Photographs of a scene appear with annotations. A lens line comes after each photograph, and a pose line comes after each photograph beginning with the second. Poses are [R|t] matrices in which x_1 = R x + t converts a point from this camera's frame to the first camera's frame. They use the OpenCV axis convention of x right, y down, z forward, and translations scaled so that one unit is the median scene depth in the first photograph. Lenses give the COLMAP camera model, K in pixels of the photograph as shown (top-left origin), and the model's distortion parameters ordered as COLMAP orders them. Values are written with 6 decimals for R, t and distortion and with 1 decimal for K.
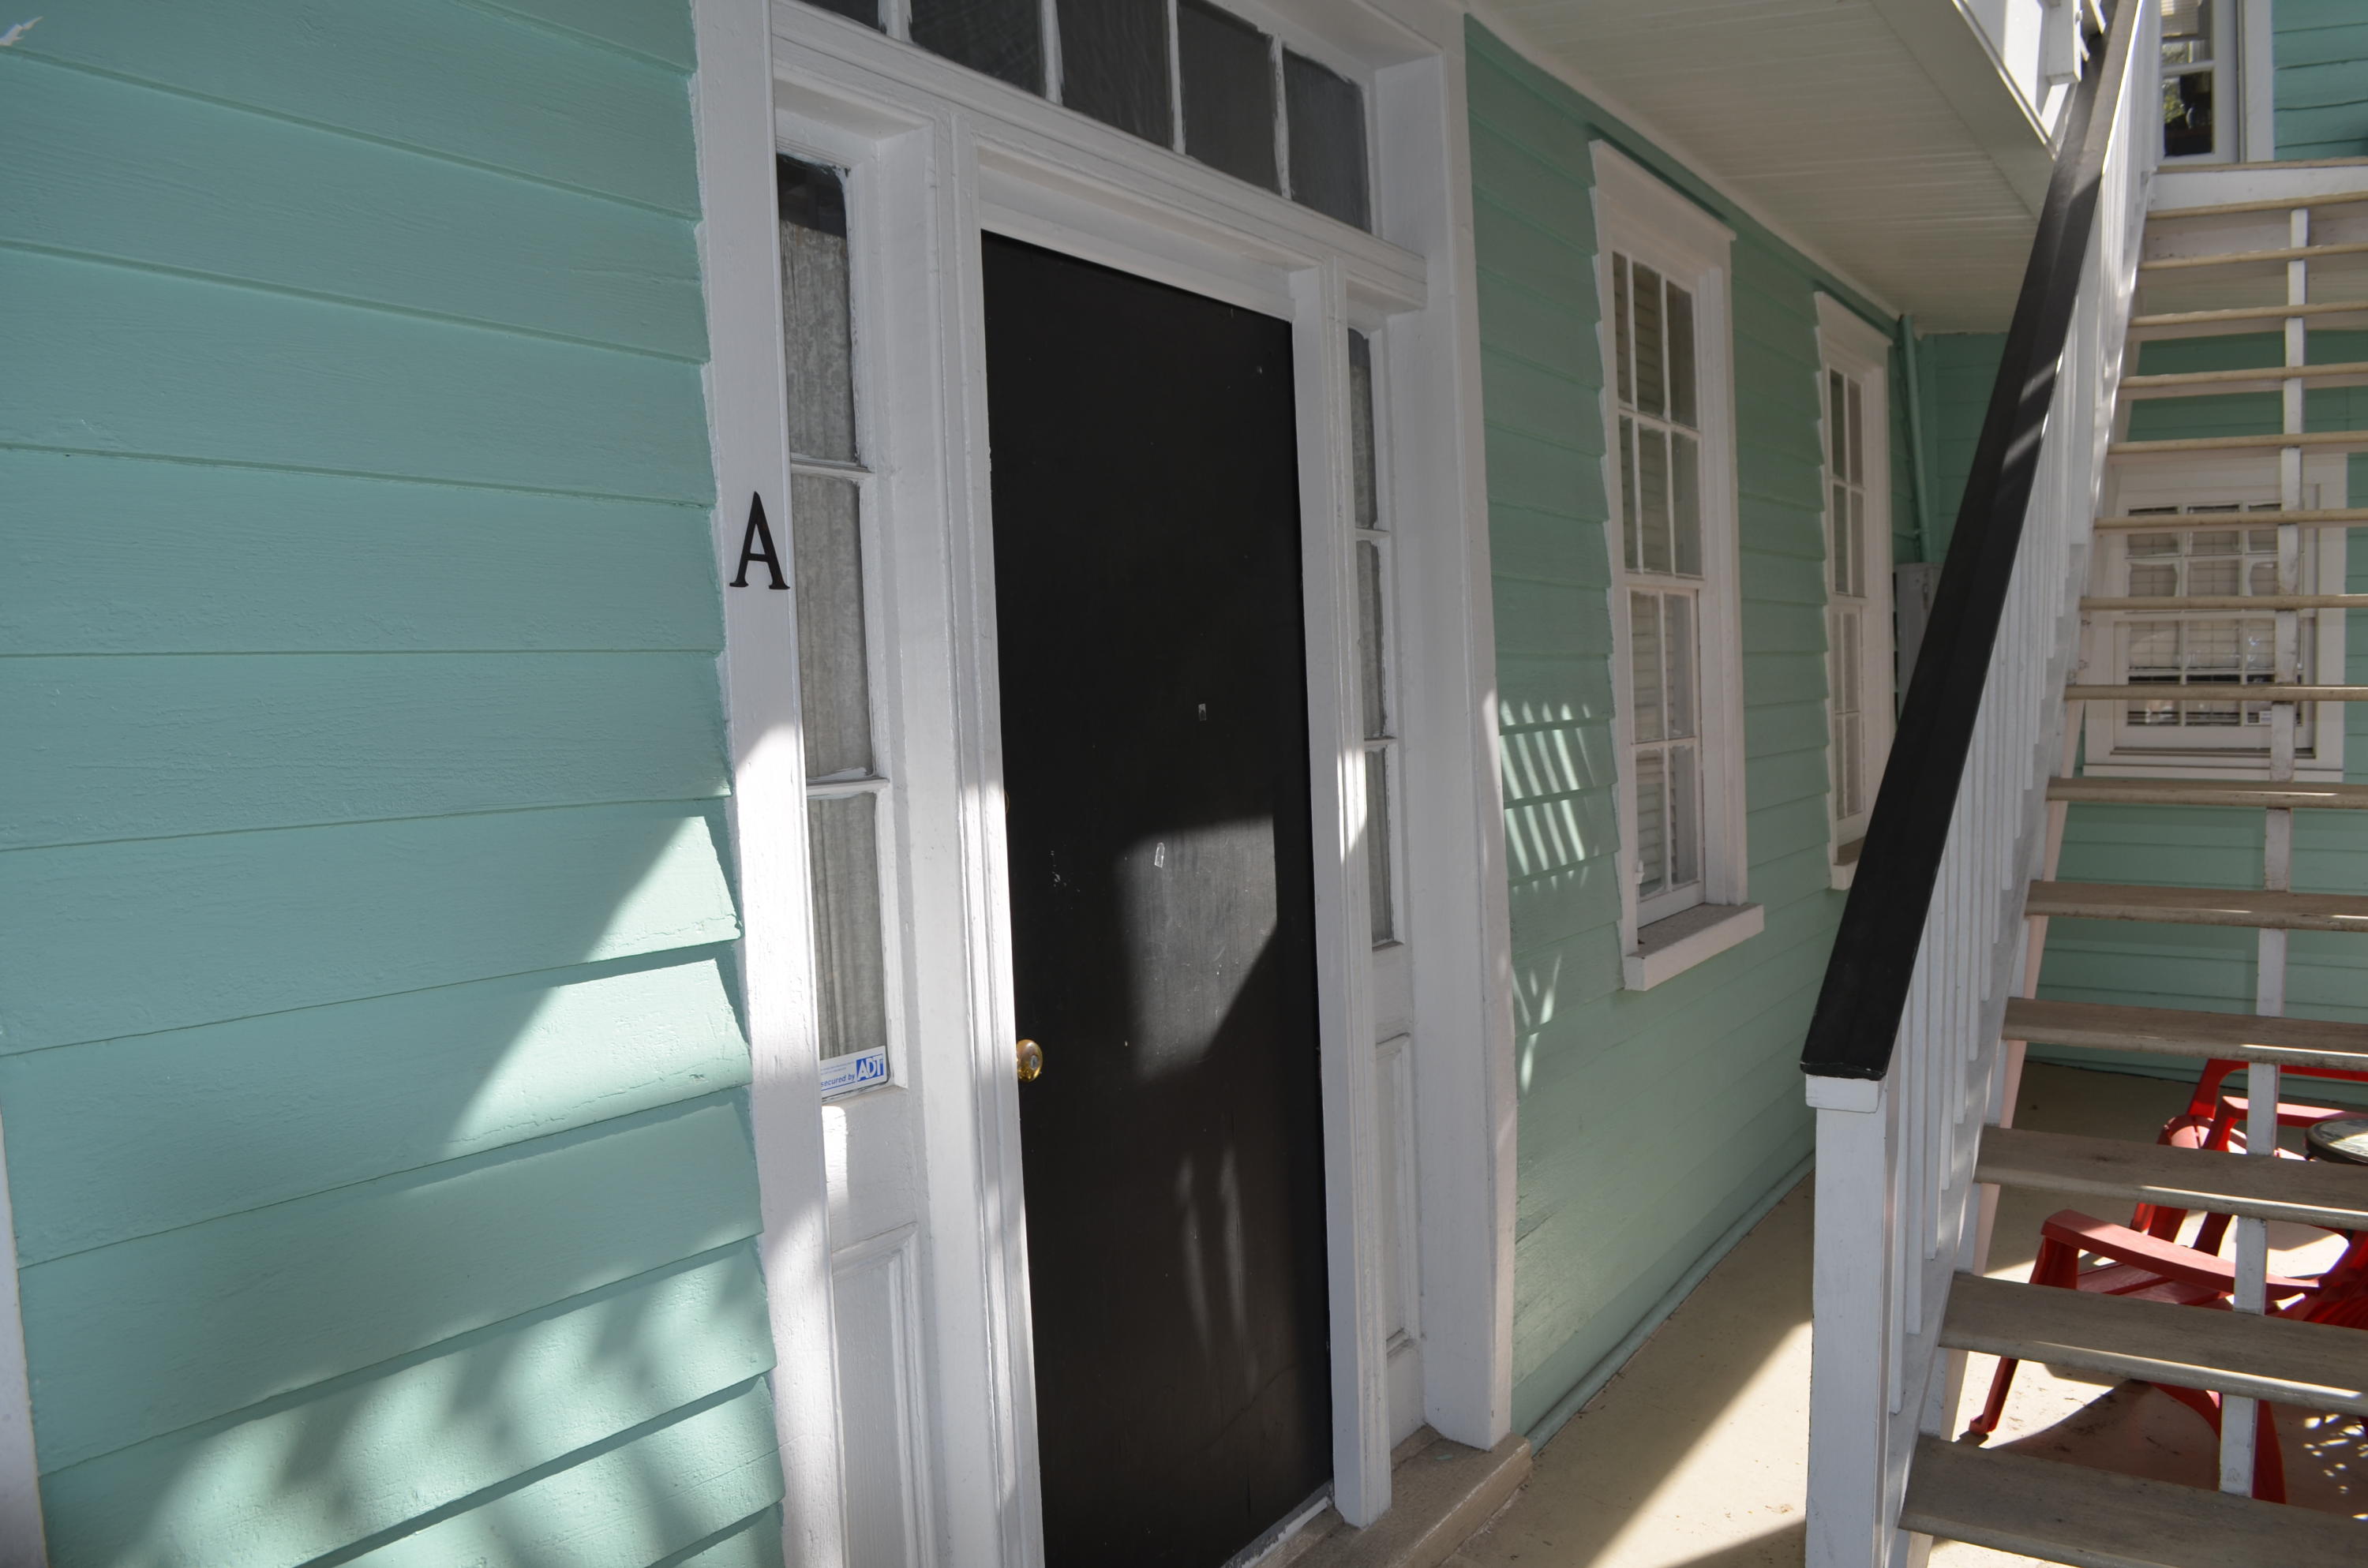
lens RADIAL K [[1854.2, 0, 1184.6], [0, 1854.2, 790.9], [0, 0, 1]] dist [-0.083706, 0.014025]
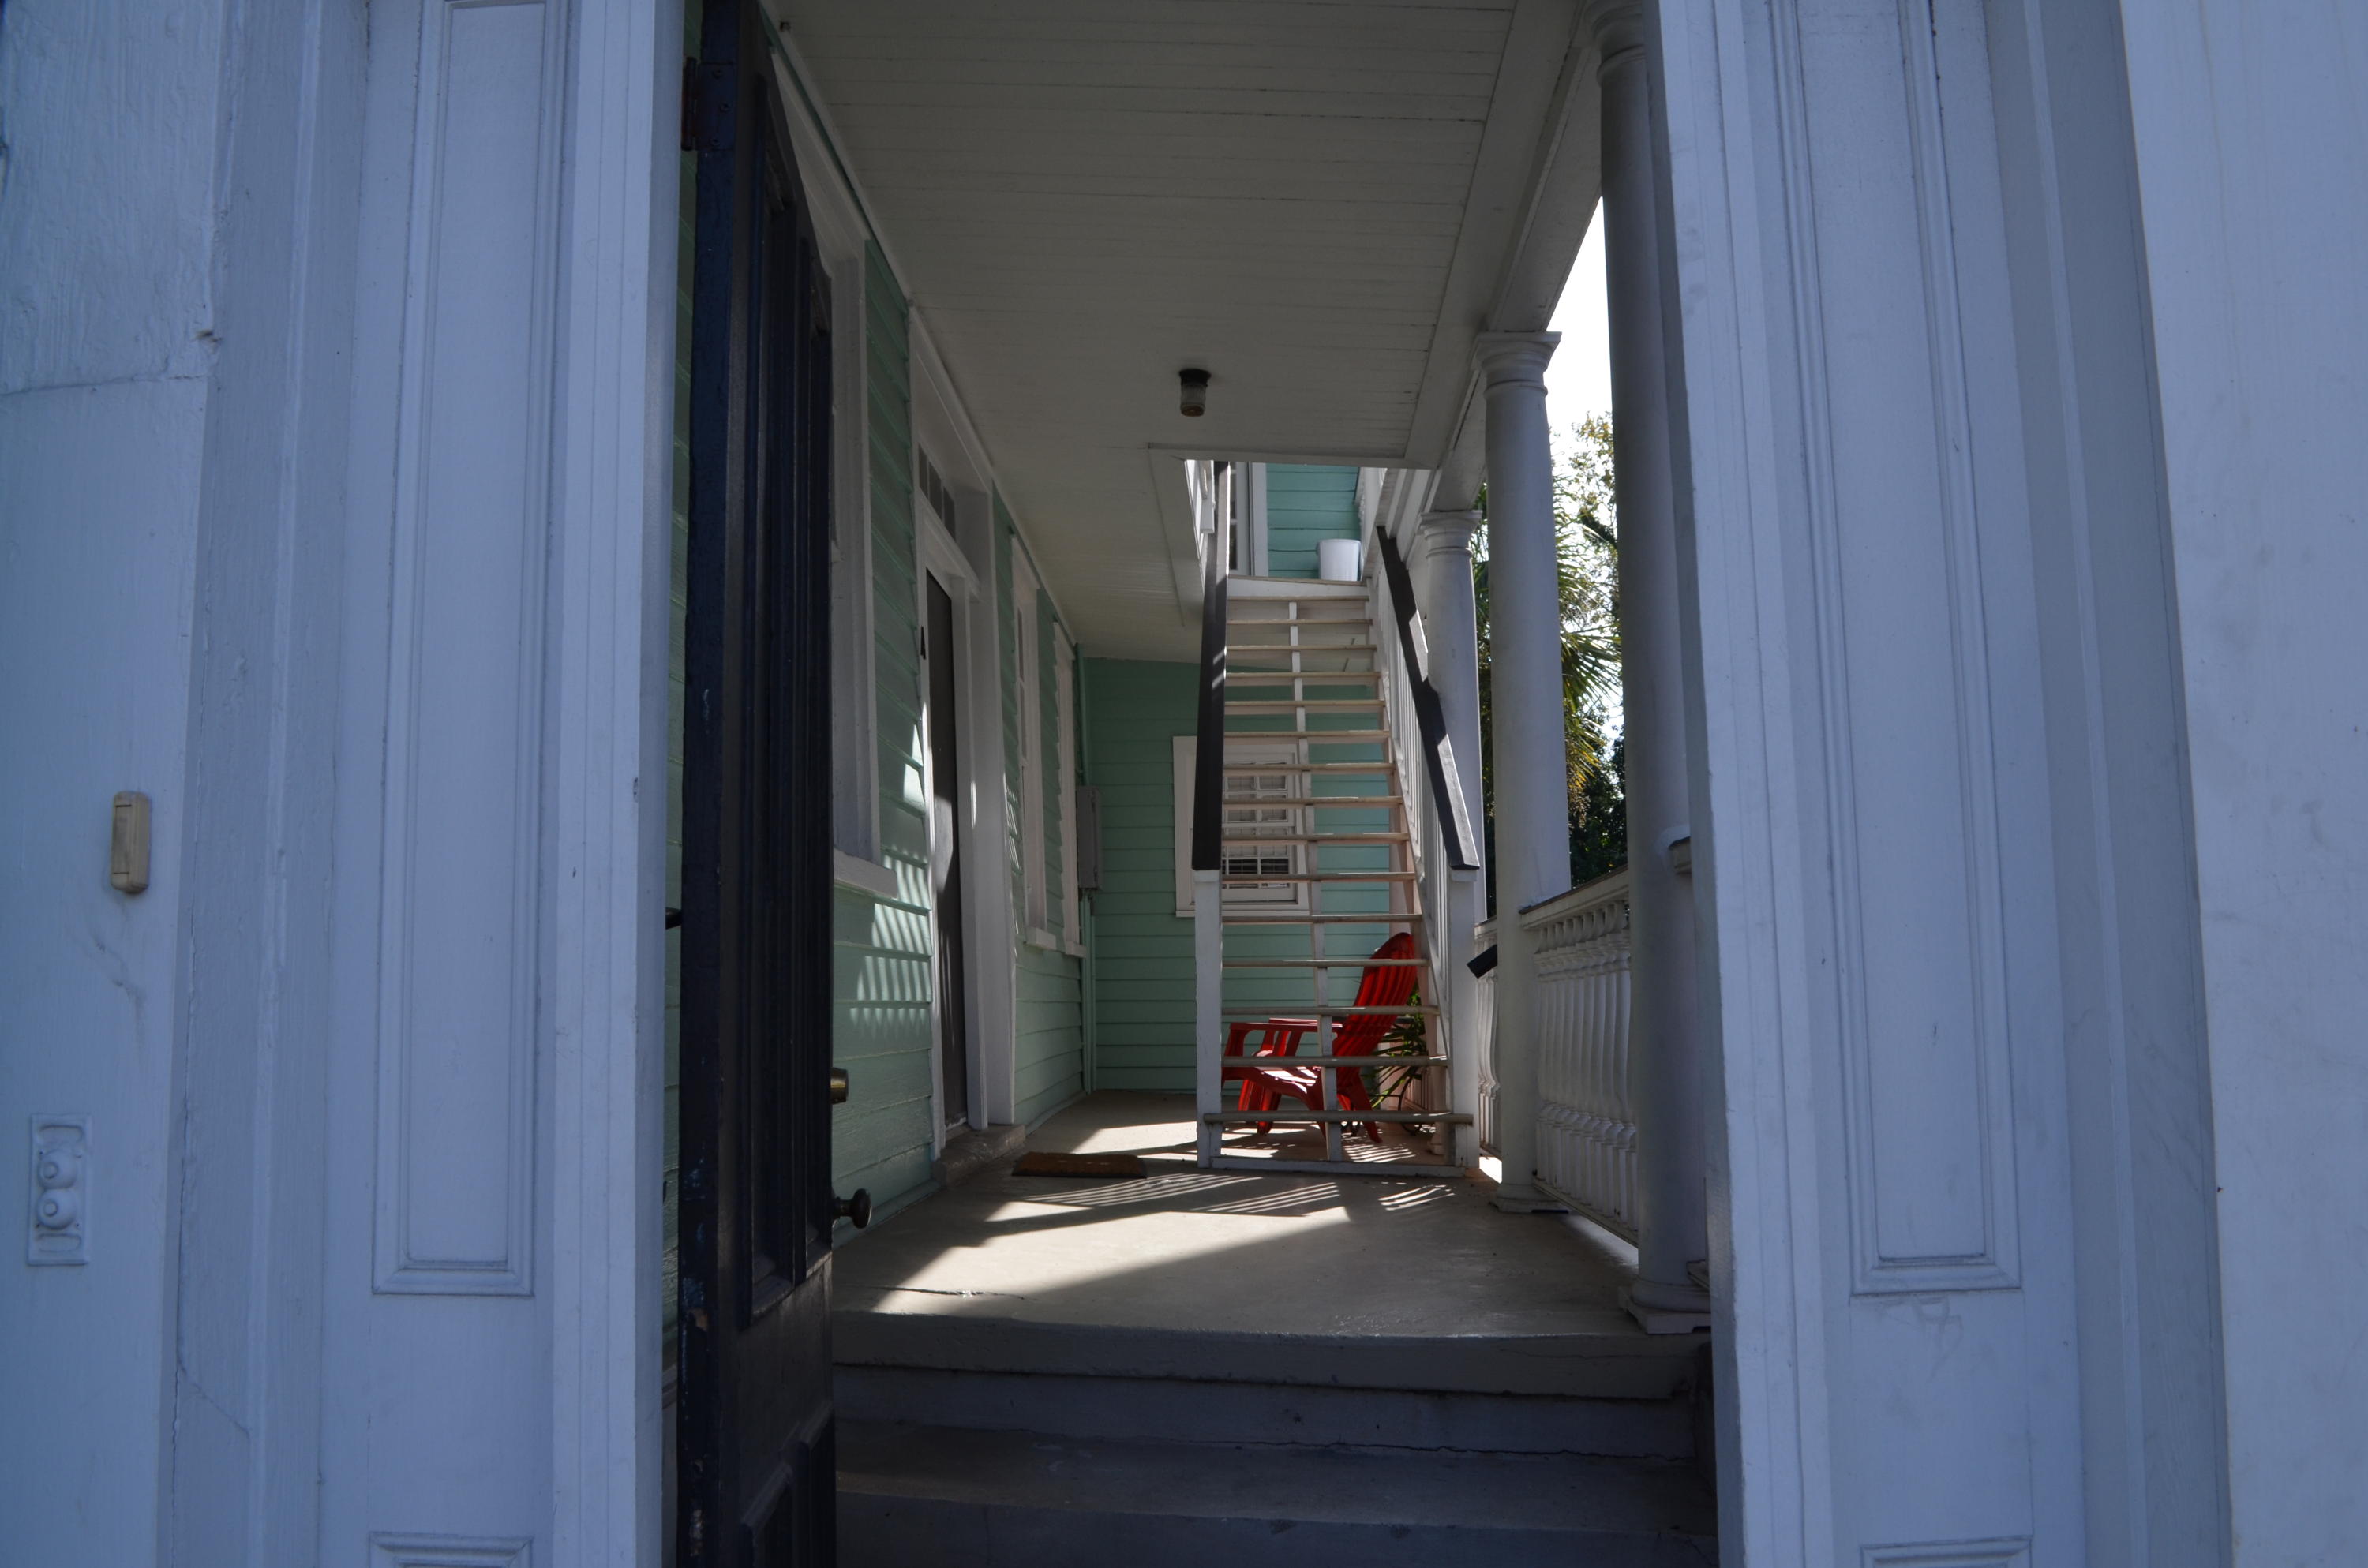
lens RADIAL K [[1854.2, 0, 1180.8], [0, 1854.2, 778.7], [0, 0, 1]] dist [-0.083706, 0.014025]
pose [[0.861318, 0.067009, 0.503628, -0.776470], [0.031056, 0.982467, -0.183832, 0.371376], [-0.507116, 0.173979, 0.844135, -0.988010]]
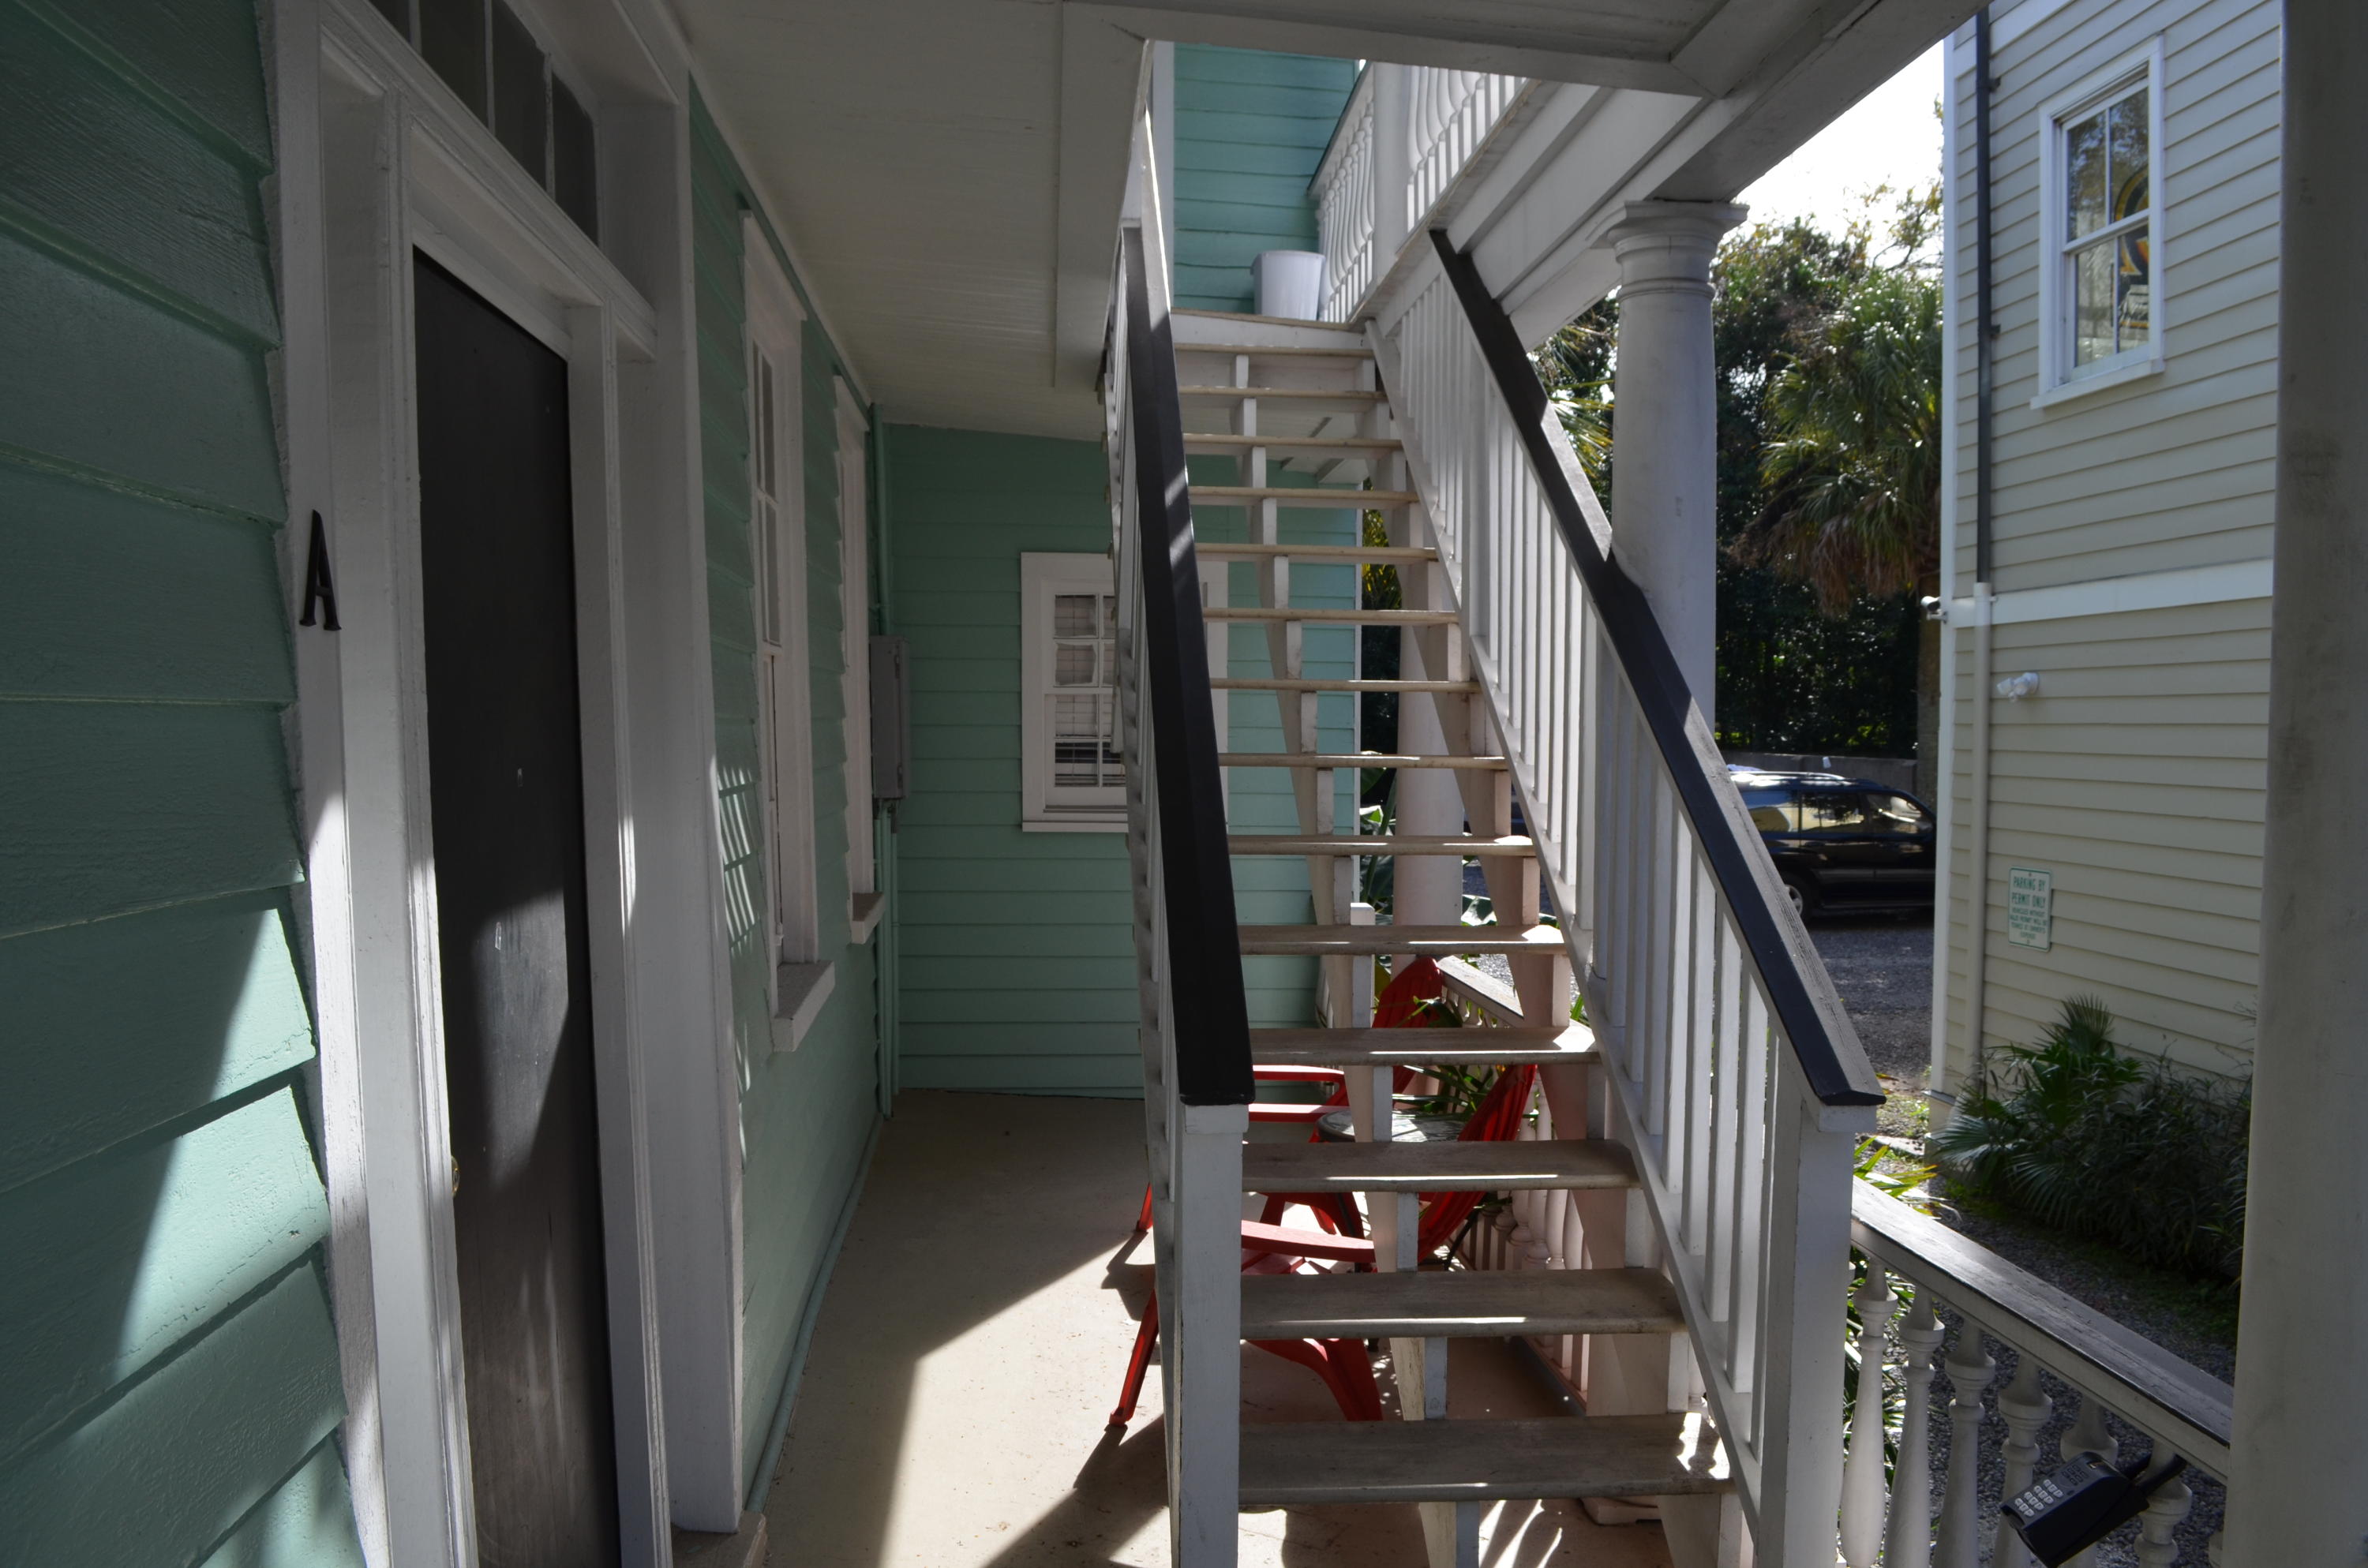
lens RADIAL K [[1854.2, 0, 1194.3], [0, 1854.2, 793.3], [0, 0, 1]] dist [-0.083706, 0.014025]
pose [[0.793364, -0.002361, 0.608743, -0.229276], [0.021339, 0.999486, -0.023933, -0.004876], [-0.608373, 0.031978, 0.793006, 0.069687]]
